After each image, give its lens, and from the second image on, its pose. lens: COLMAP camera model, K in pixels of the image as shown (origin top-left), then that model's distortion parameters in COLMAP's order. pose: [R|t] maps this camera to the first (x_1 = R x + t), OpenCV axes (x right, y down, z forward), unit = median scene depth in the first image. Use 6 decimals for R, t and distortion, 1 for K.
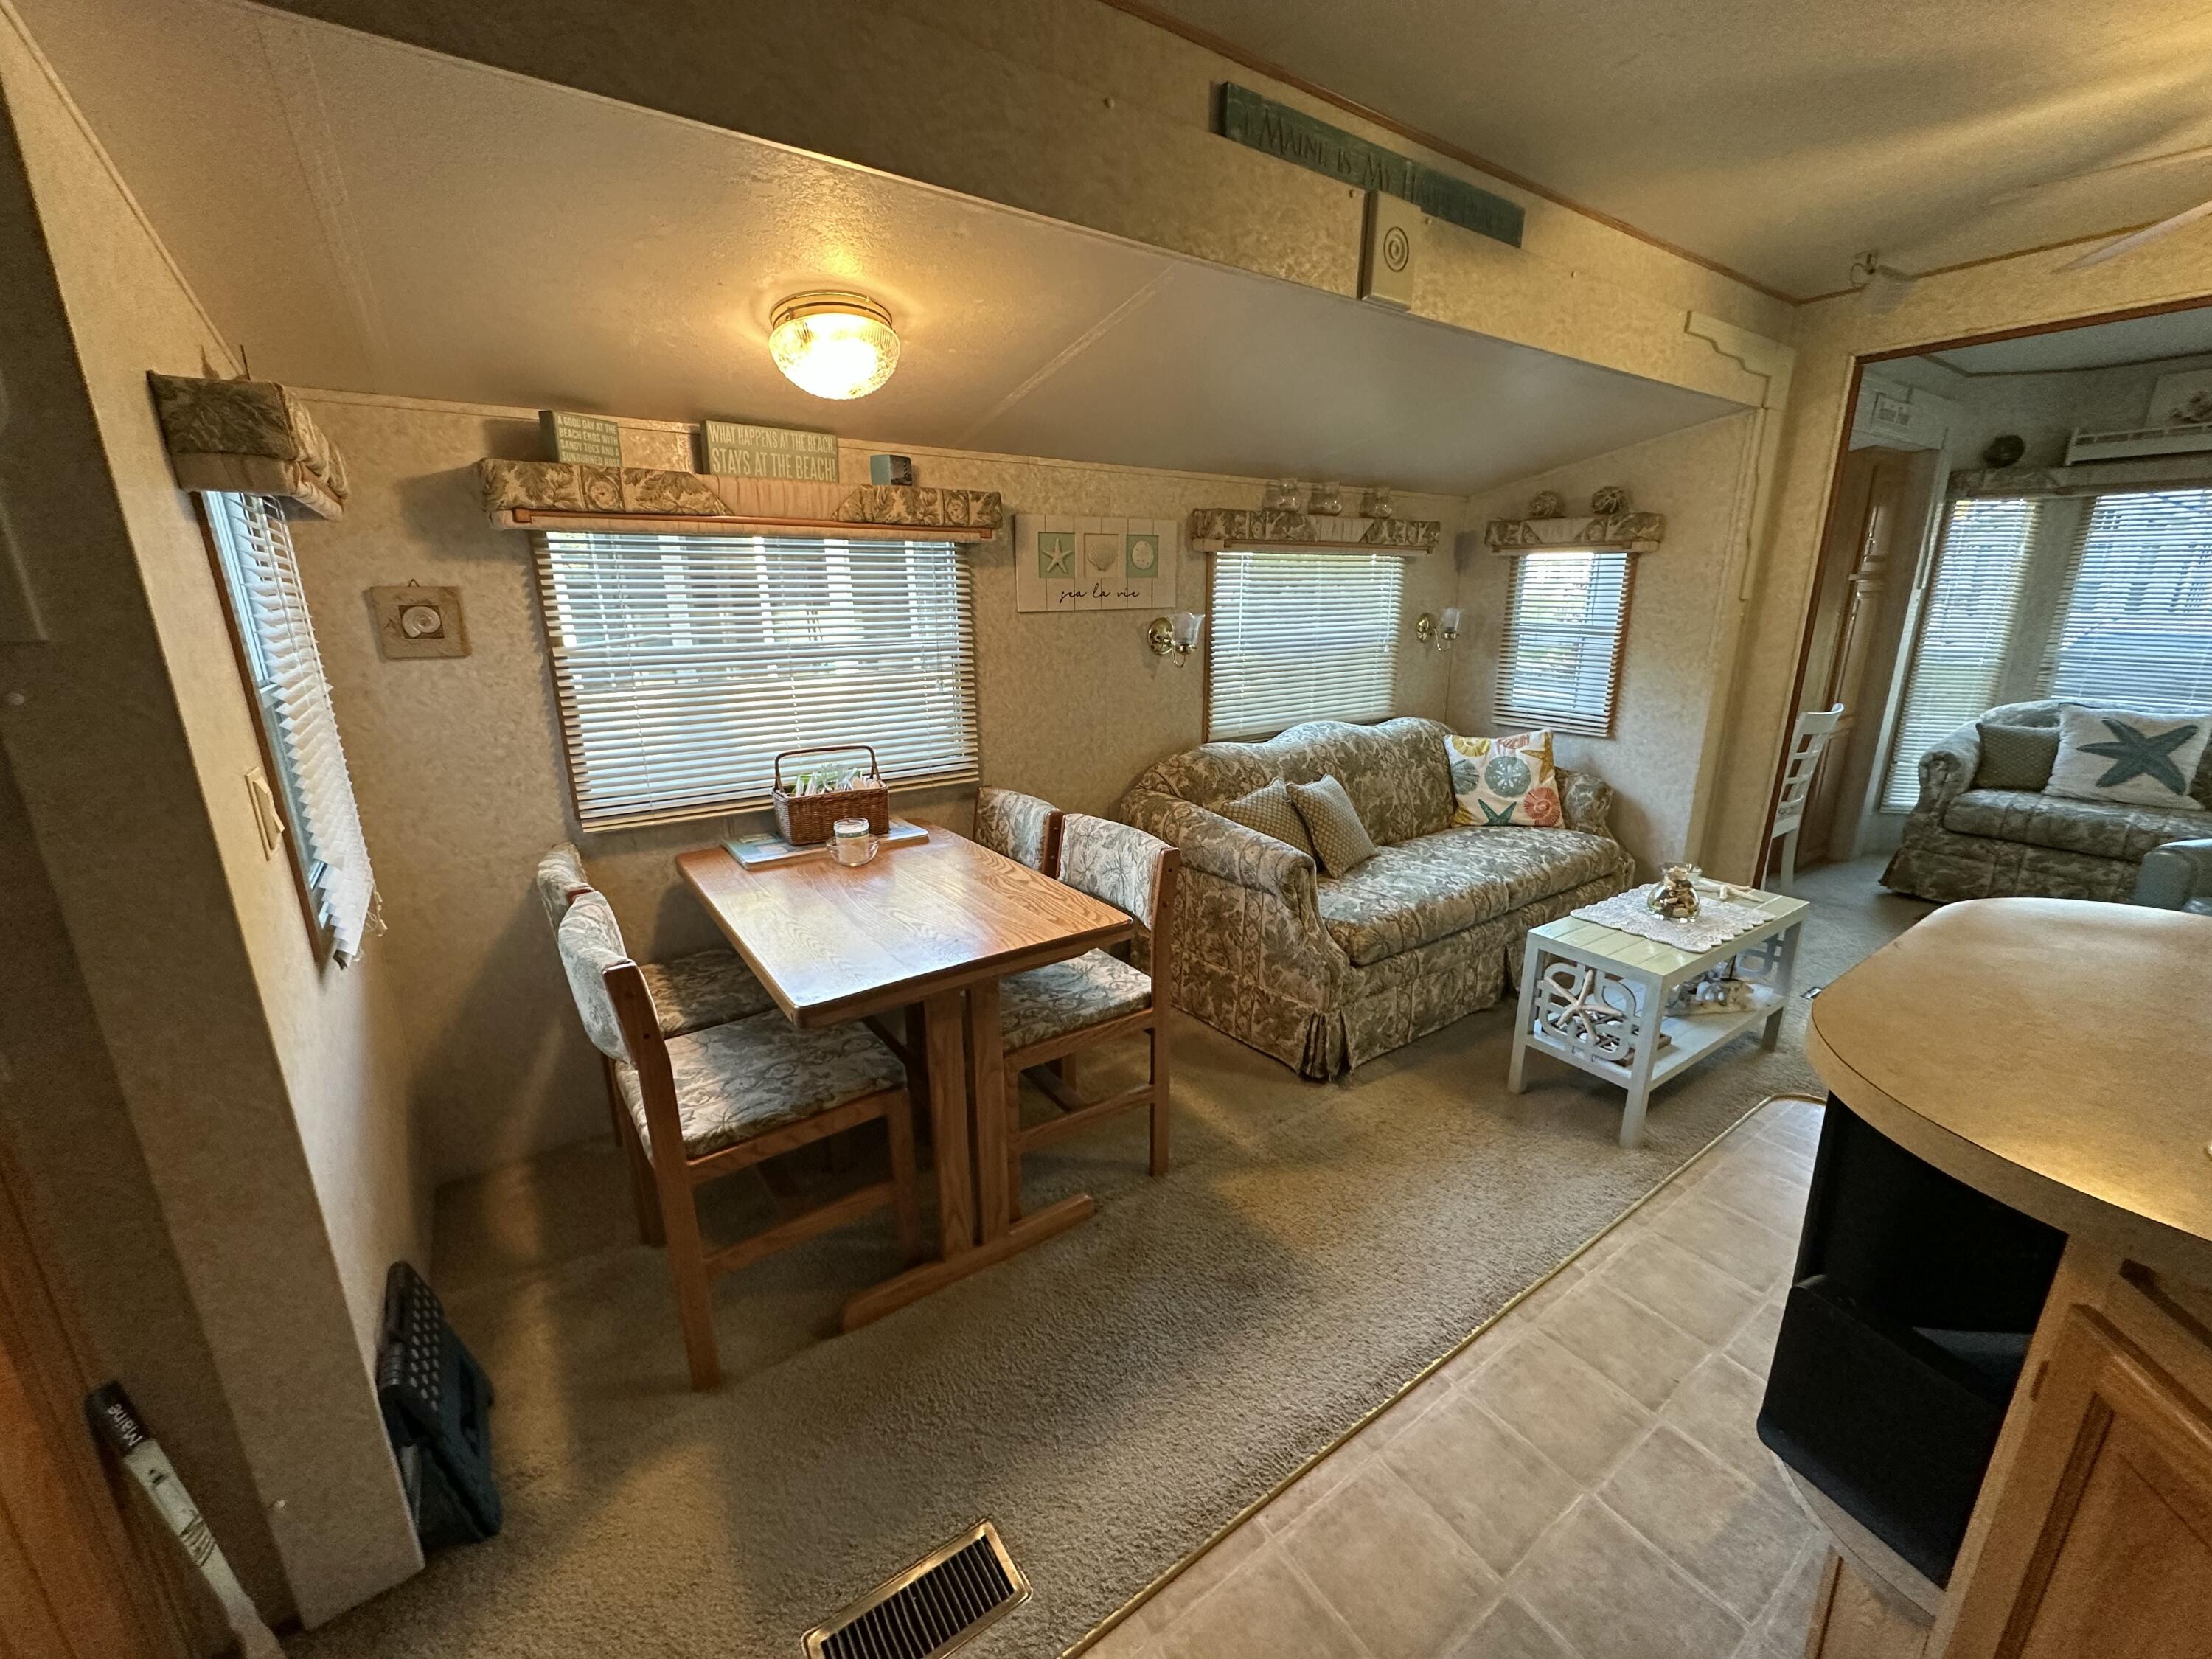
lens RADIAL K [[880.0, 0, 1106.0], [0, 880.0, 829.5], [0, 0, 1]] dist [-0.000141, -0.000241]
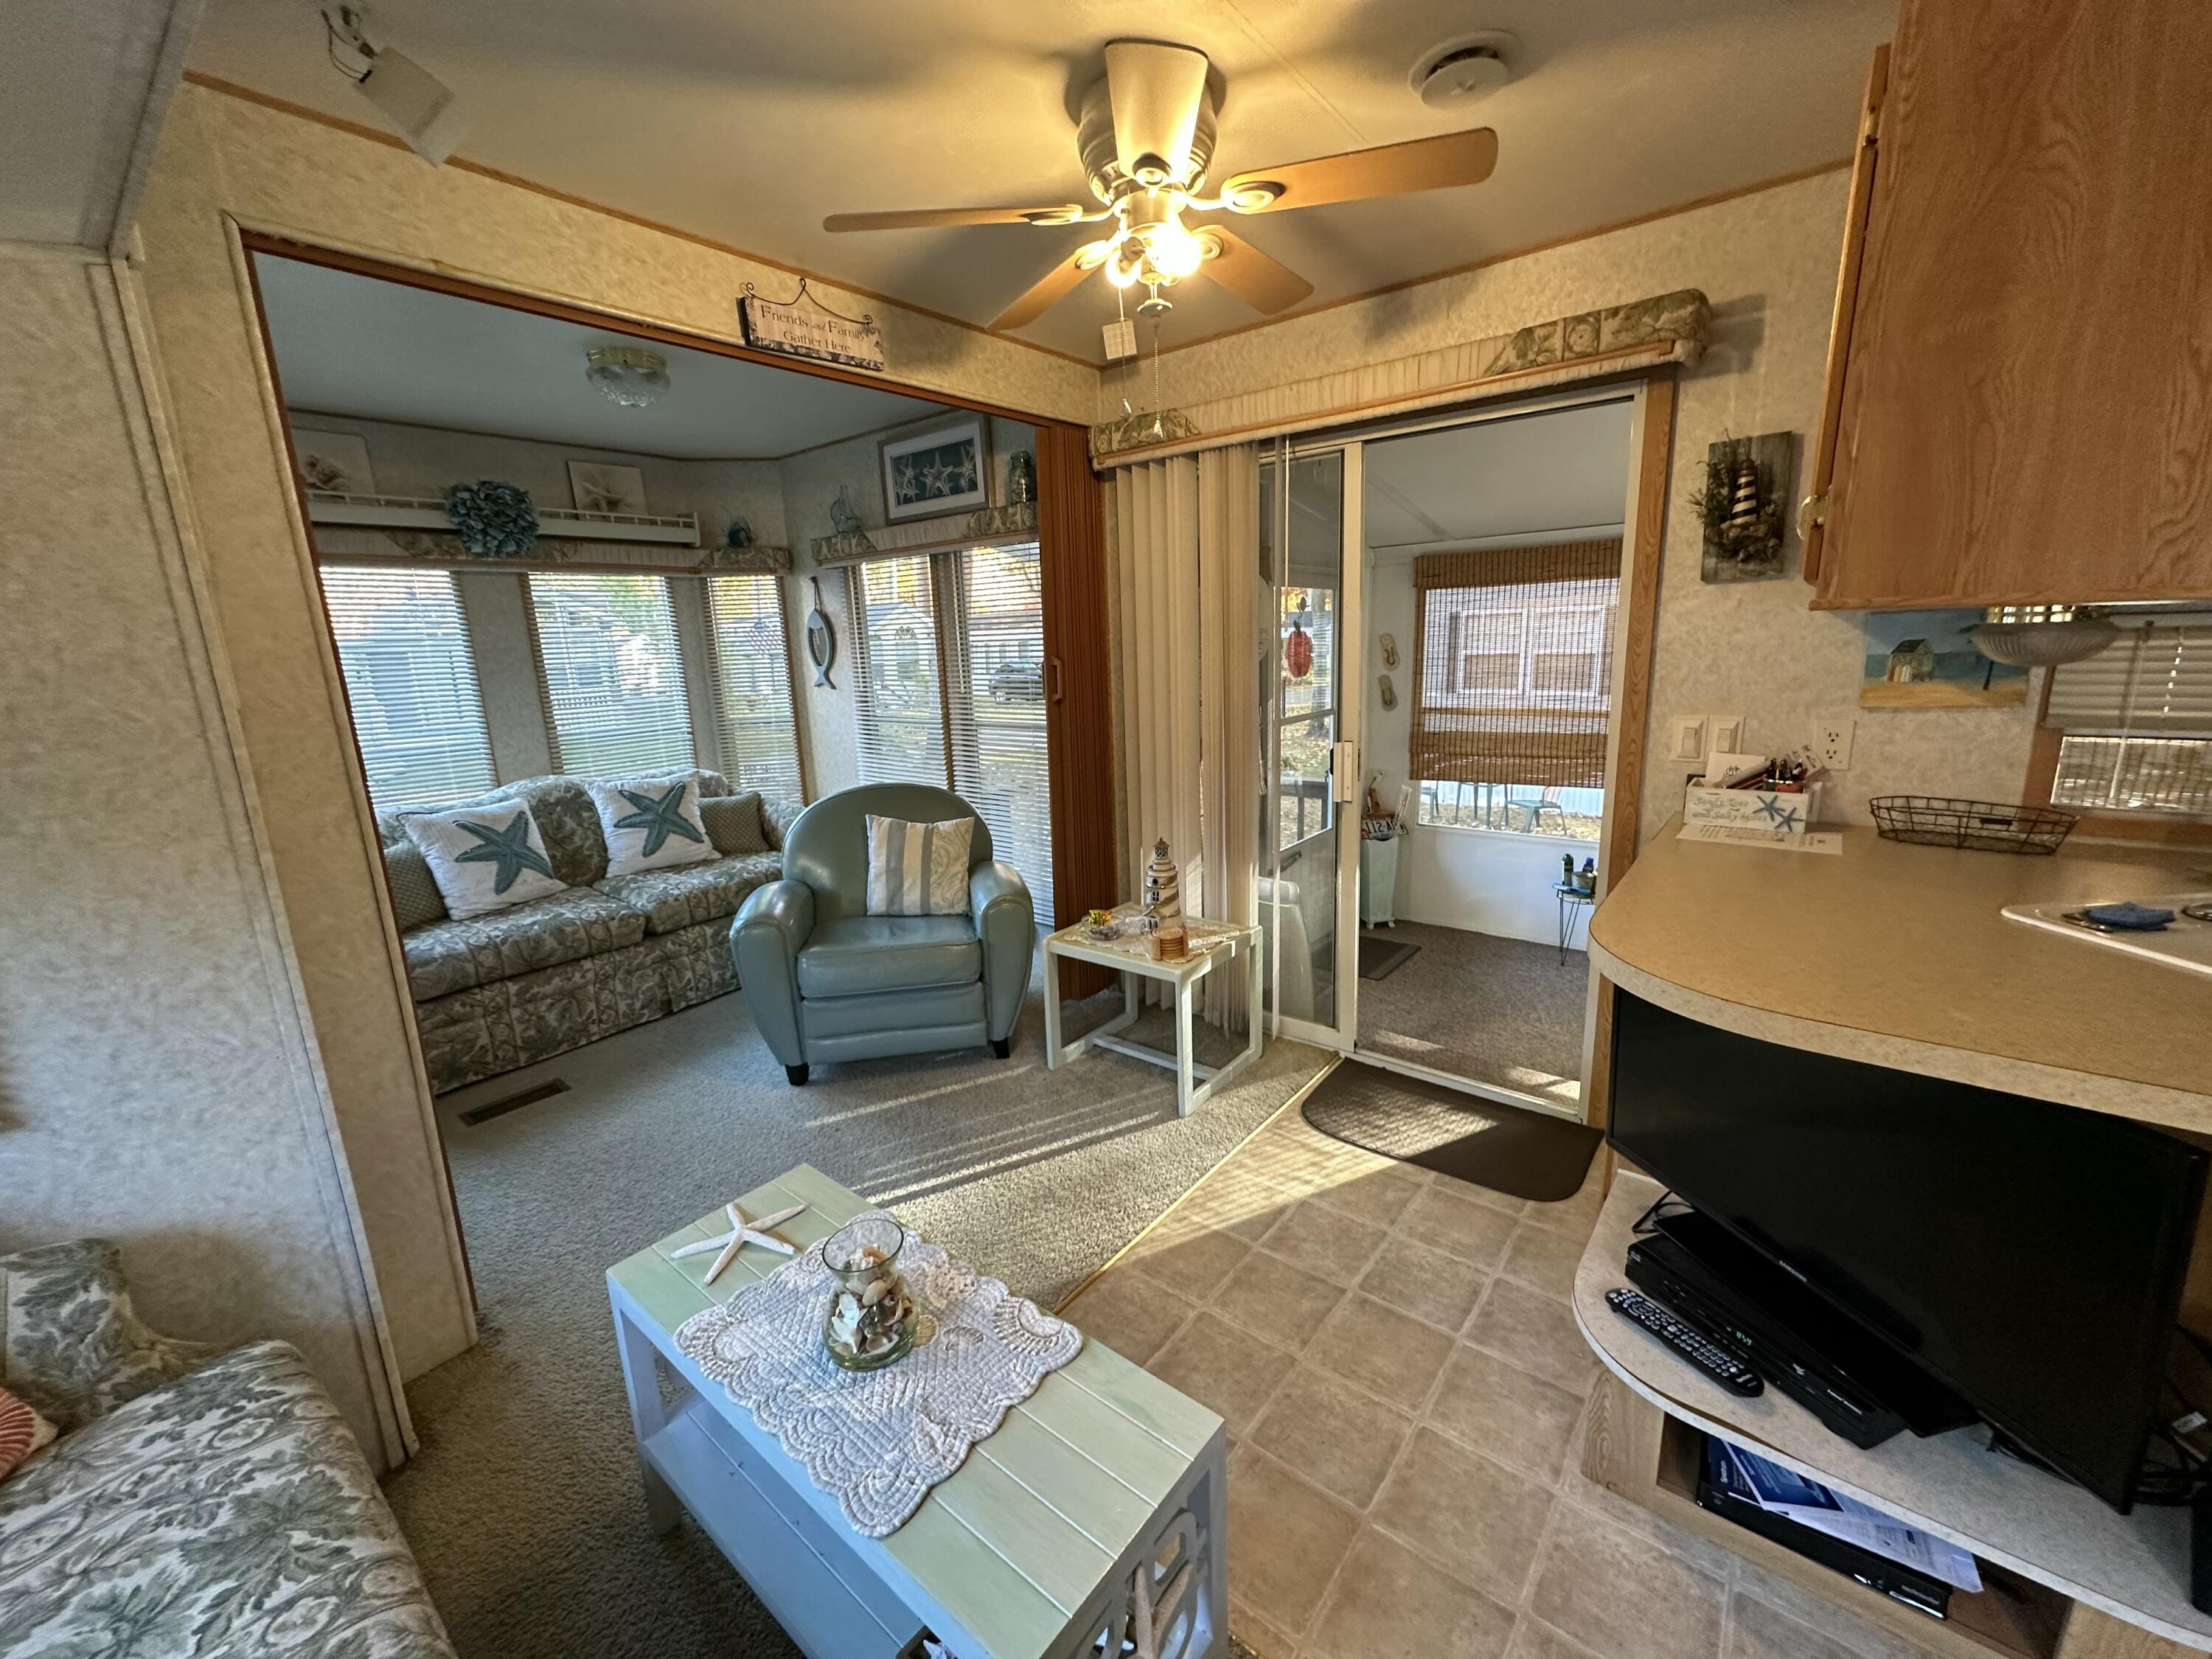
lens RADIAL K [[880.0, 0, 1106.0], [0, 880.0, 829.5], [0, 0, 1]] dist [-0.000141, -0.000241]
pose [[-0.284429, -0.186838, 0.940315, 0.169903], [0.291463, 0.917547, 0.270476, -0.200319], [-0.913318, 0.350998, -0.206520, 0.717406]]
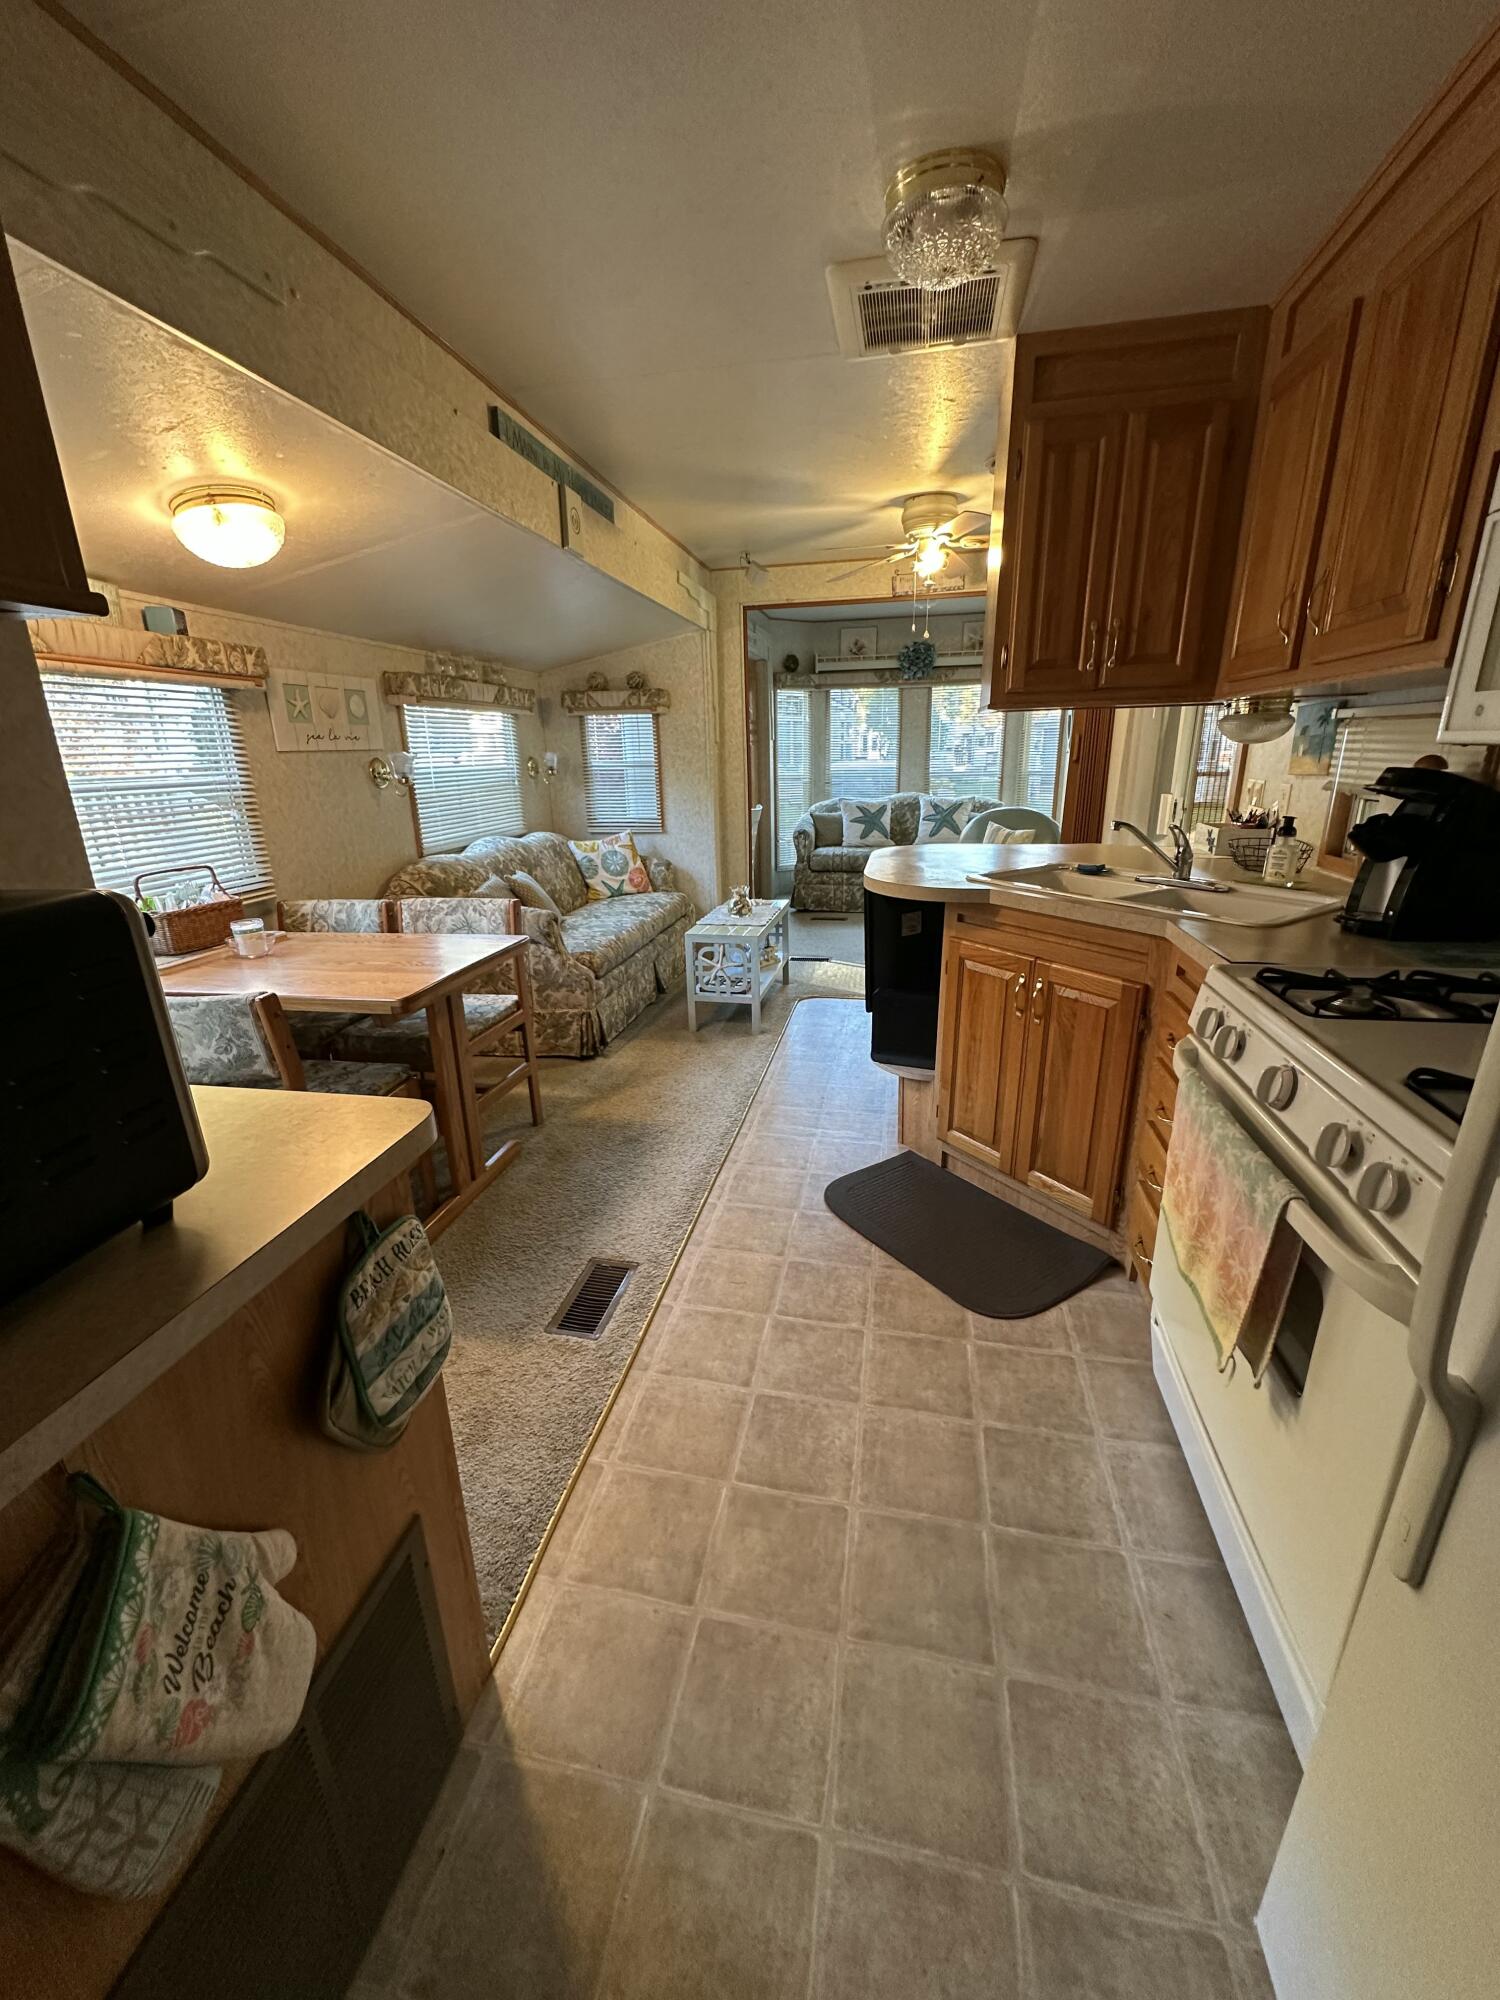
lens RADIAL K [[795.7, 0, 750.0], [0, 795.7, 1000.0], [0, 0, 1]] dist [-0.000141, -0.000241]
pose [[0.720399, -0.216799, 0.658805, -0.366726], [0.198694, 0.974587, 0.103446, 0.082505], [-0.664489, 0.056378, 0.745168, -0.175716]]
